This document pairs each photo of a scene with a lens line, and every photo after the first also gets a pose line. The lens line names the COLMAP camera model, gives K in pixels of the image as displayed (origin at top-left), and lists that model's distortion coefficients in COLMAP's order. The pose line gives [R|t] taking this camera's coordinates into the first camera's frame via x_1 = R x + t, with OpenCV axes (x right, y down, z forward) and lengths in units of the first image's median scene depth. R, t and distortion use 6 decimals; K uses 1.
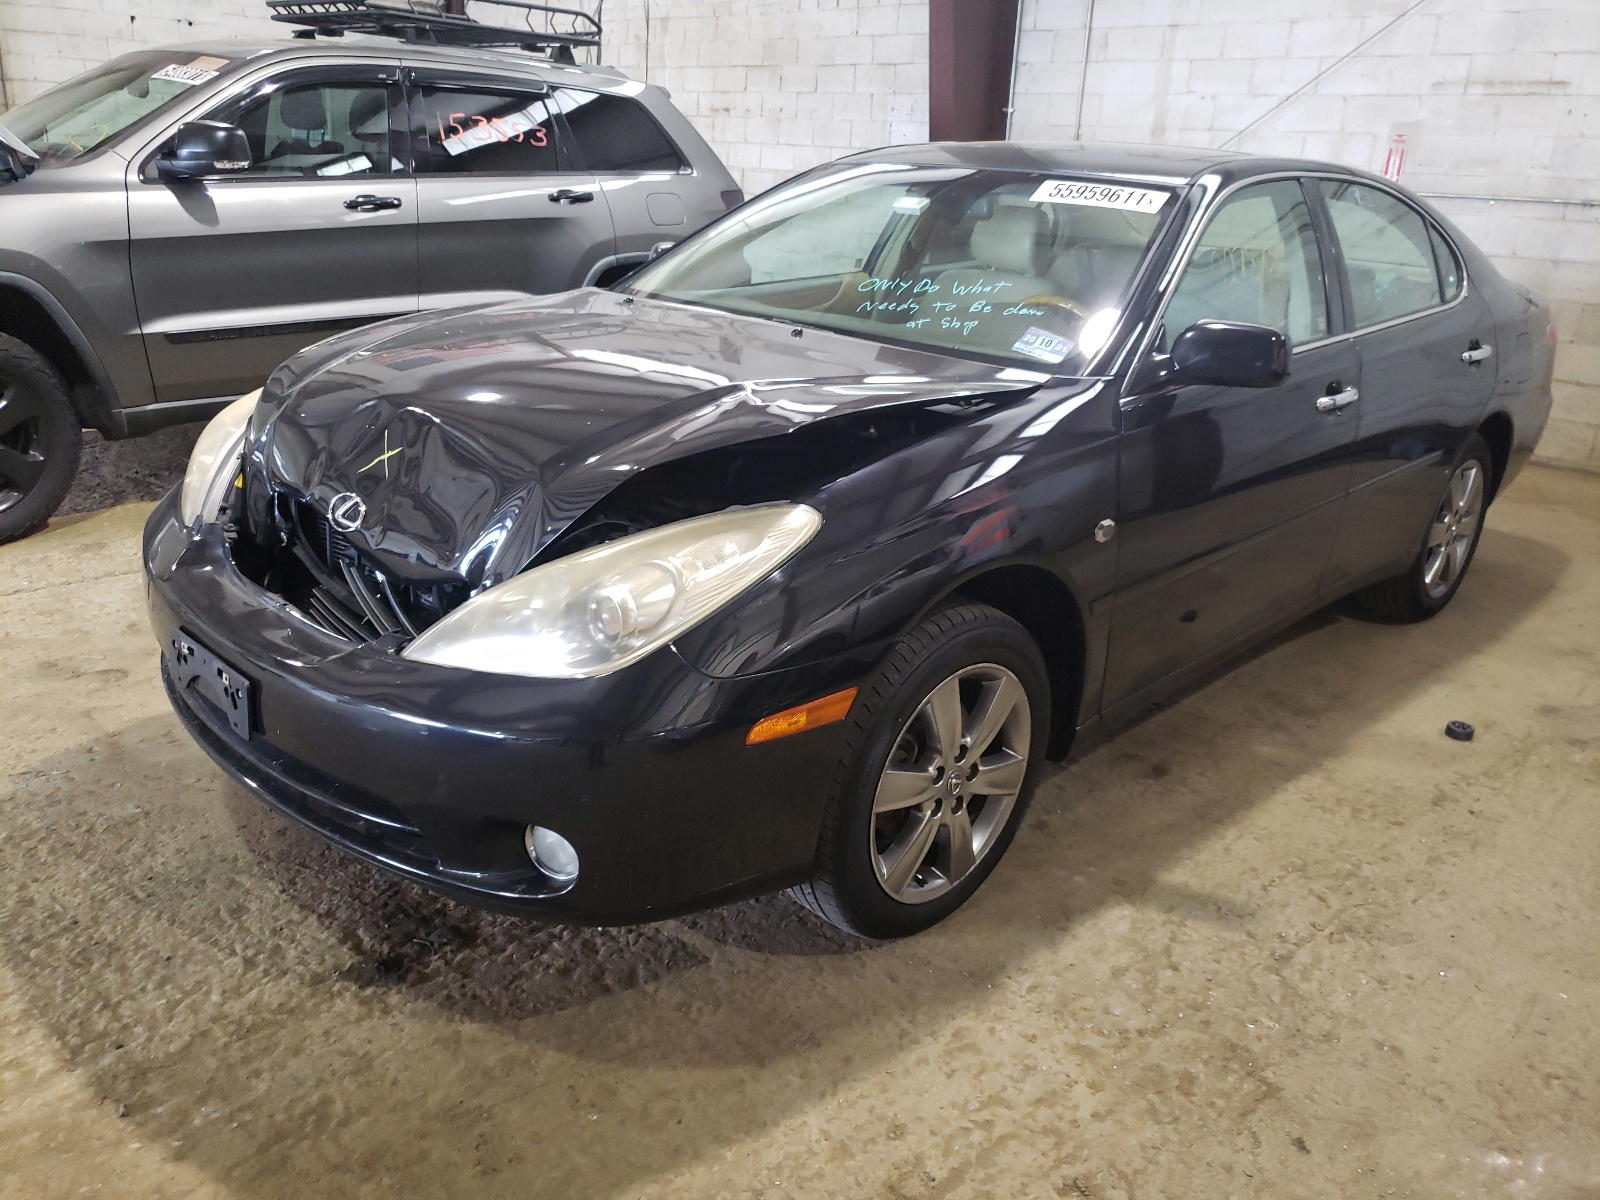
lens RADIAL K [[1203.8, 0, 799.7], [0, 1203.8, 599.3], [0, 0, 1]] dist [0.030695, -0.013219]
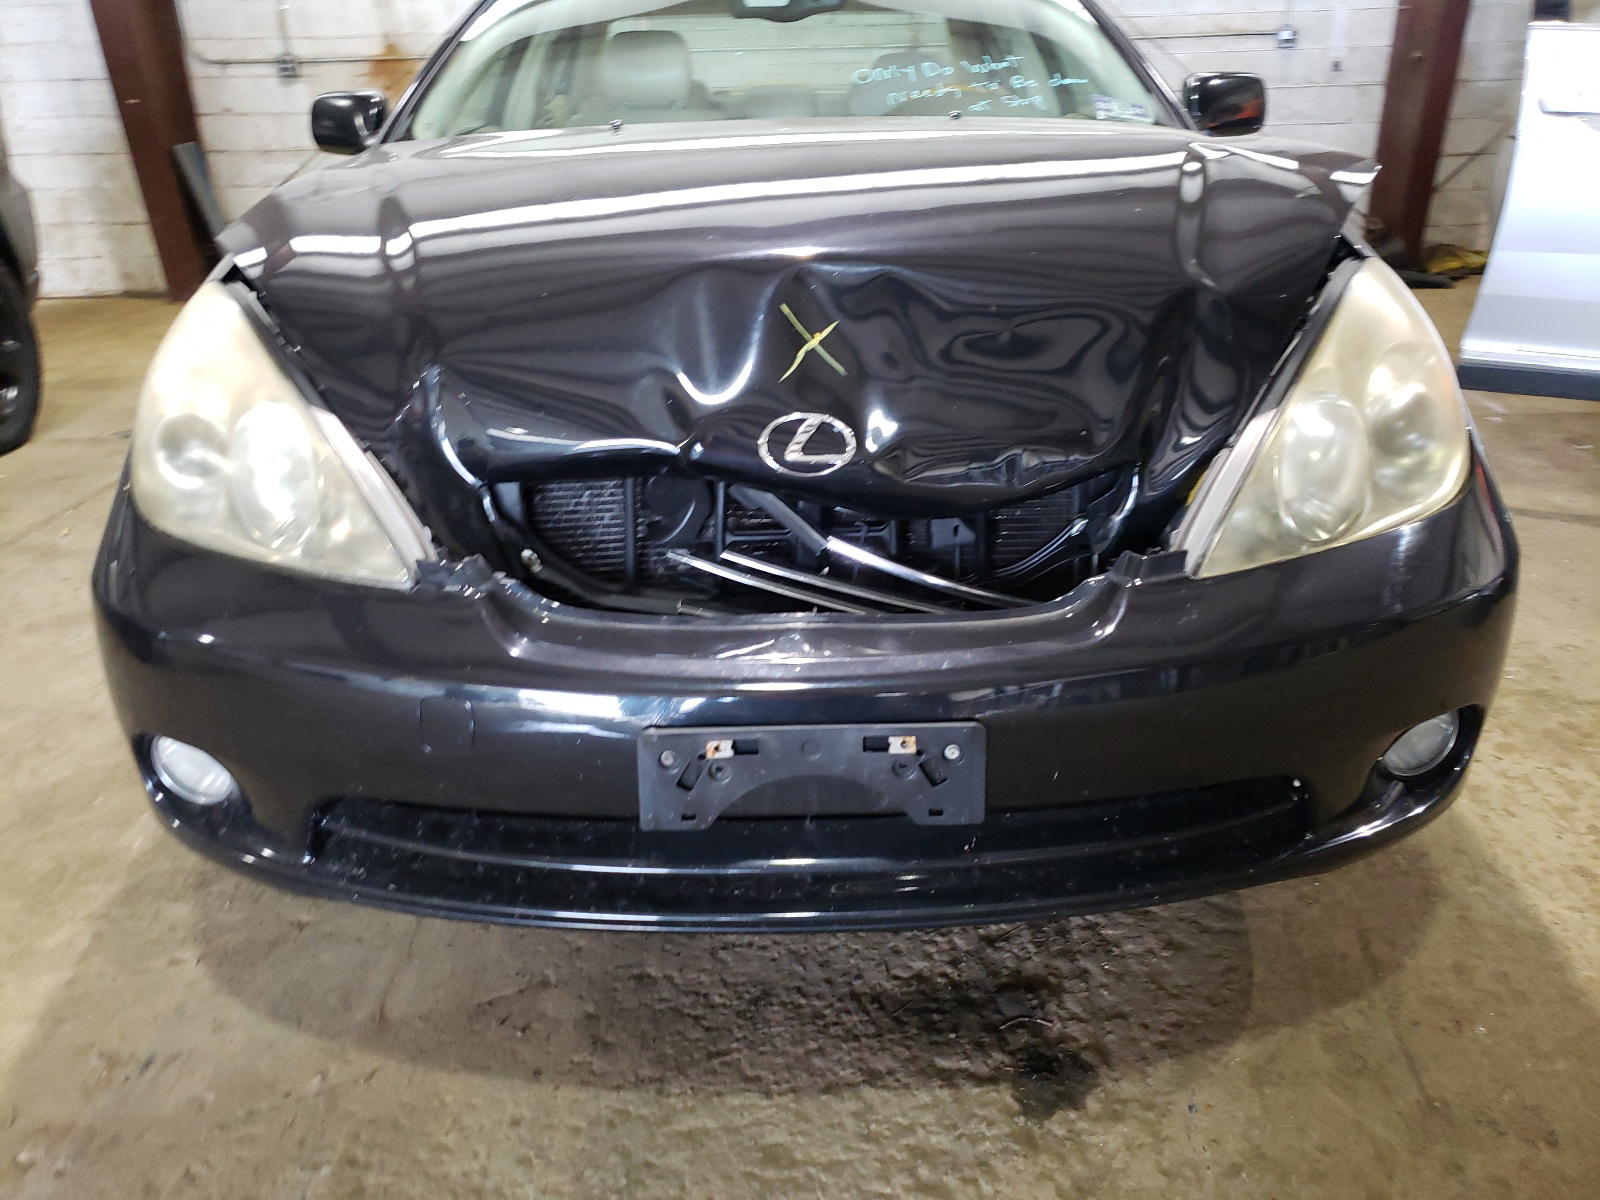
lens RADIAL K [[1203.8, 0, 790.9], [0, 1203.8, 600.6], [0, 0, 1]] dist [0.030695, -0.013219]
pose [[0.710386, -0.338491, 0.617070, -0.757140], [0.296516, 0.939085, 0.173774, -0.103848], [-0.638302, 0.059525, 0.767481, 0.540079]]
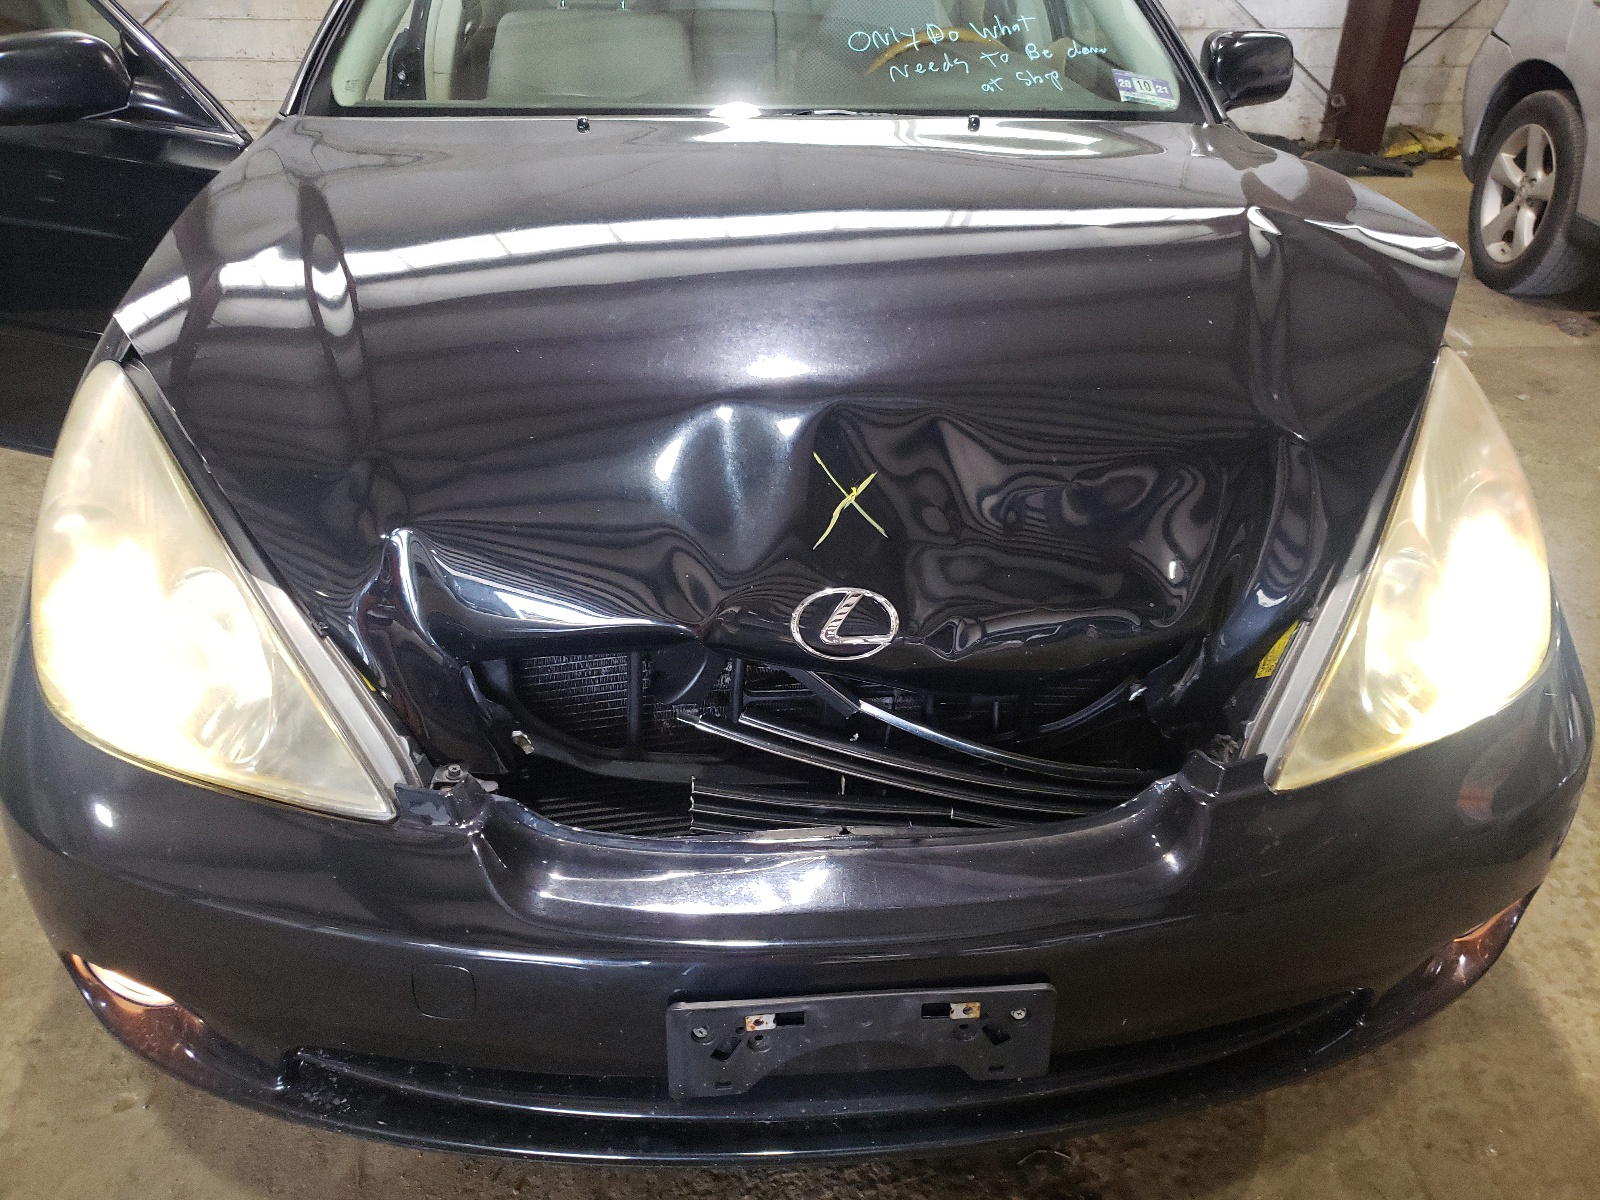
lens RADIAL K [[1200.3, 0, 812.1], [0, 1200.3, 602.0], [0, 0, 1]] dist [0.013826, 0.004739]
pose [[0.659803, -0.428931, 0.616991, -0.681827], [0.273762, 0.901862, 0.334214, -0.255619], [-0.699796, -0.051606, 0.712477, 0.629841]]
